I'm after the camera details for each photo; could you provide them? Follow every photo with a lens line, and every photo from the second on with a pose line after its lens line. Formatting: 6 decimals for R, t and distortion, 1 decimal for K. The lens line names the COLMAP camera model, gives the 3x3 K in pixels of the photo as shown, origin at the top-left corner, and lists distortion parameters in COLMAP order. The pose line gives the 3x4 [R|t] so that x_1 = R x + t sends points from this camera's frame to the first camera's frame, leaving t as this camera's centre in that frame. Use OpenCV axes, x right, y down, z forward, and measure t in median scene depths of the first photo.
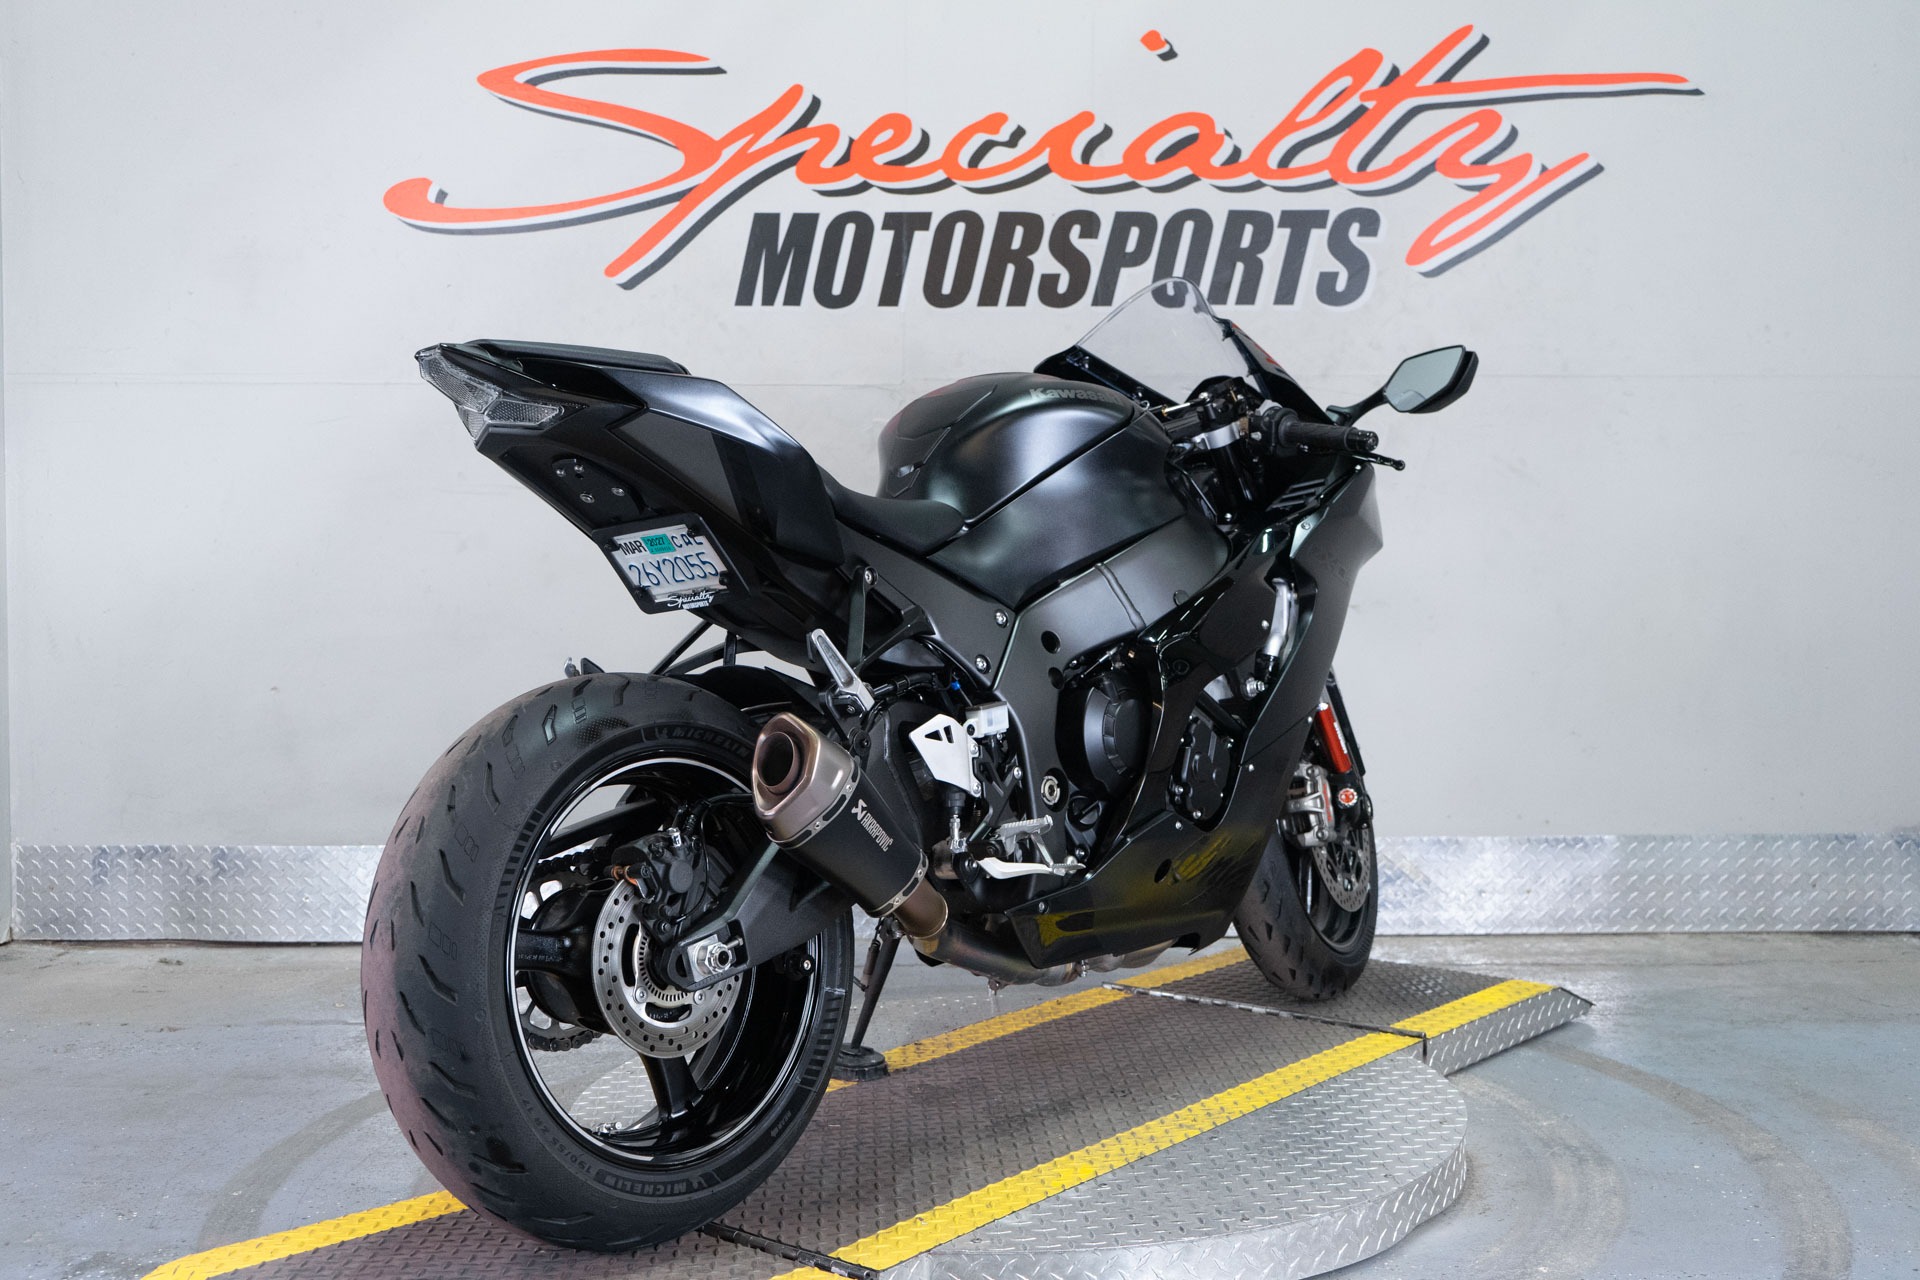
lens RADIAL K [[2180.5, 0, 960.0], [0, 2180.5, 640.0], [0, 0, 1]] dist [-0.012295, 0.083115]
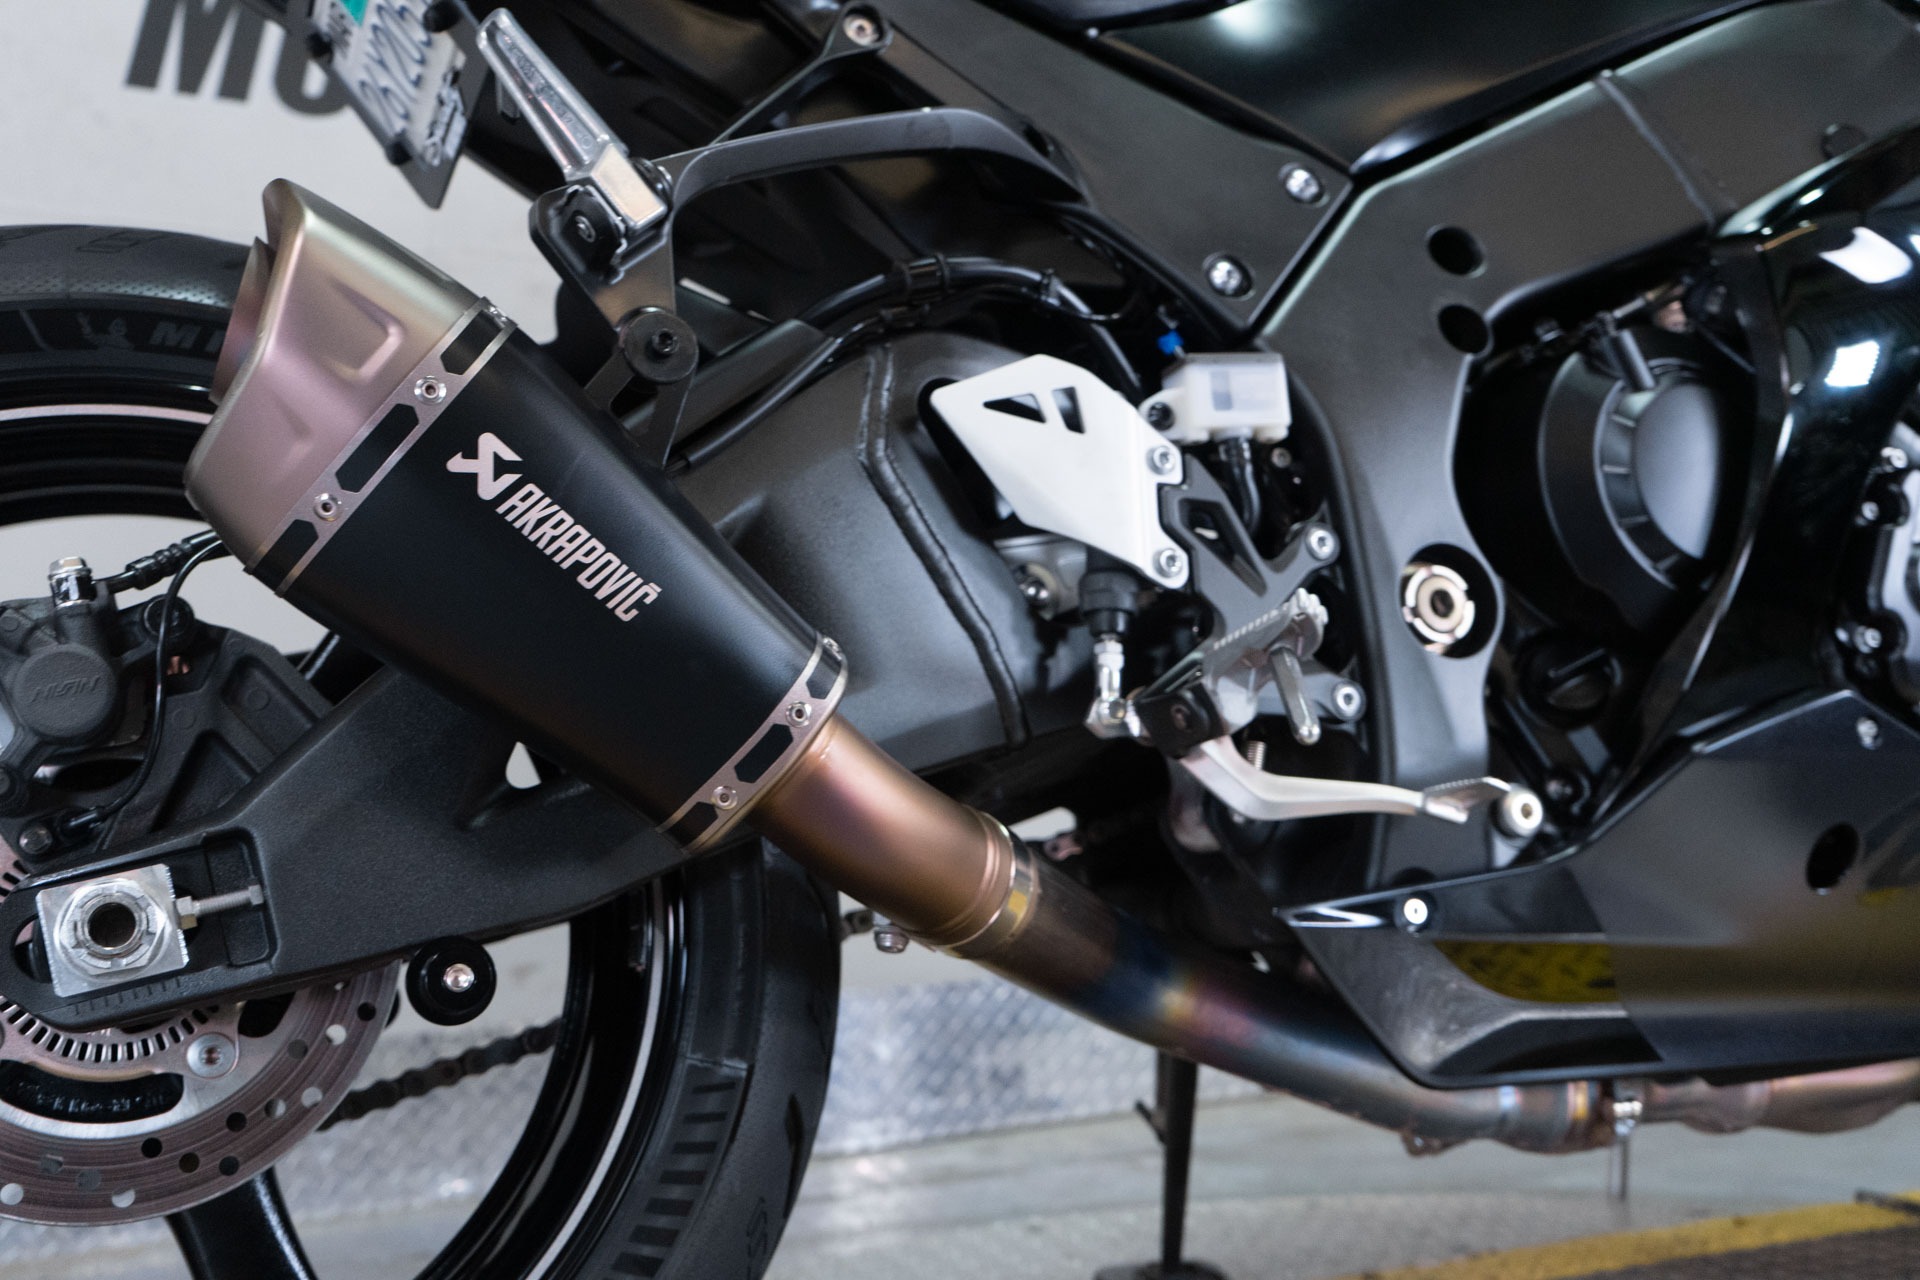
lens RADIAL K [[1915.4, 0, 960.0], [0, 1915.4, 640.0], [0, 0, 1]] dist [-0.004410, -0.002143]
pose [[0.880945, -0.045639, -0.471012, 0.131115], [-0.007891, 0.993783, -0.111051, 0.118498], [0.473152, 0.101547, 0.875109, 0.692724]]
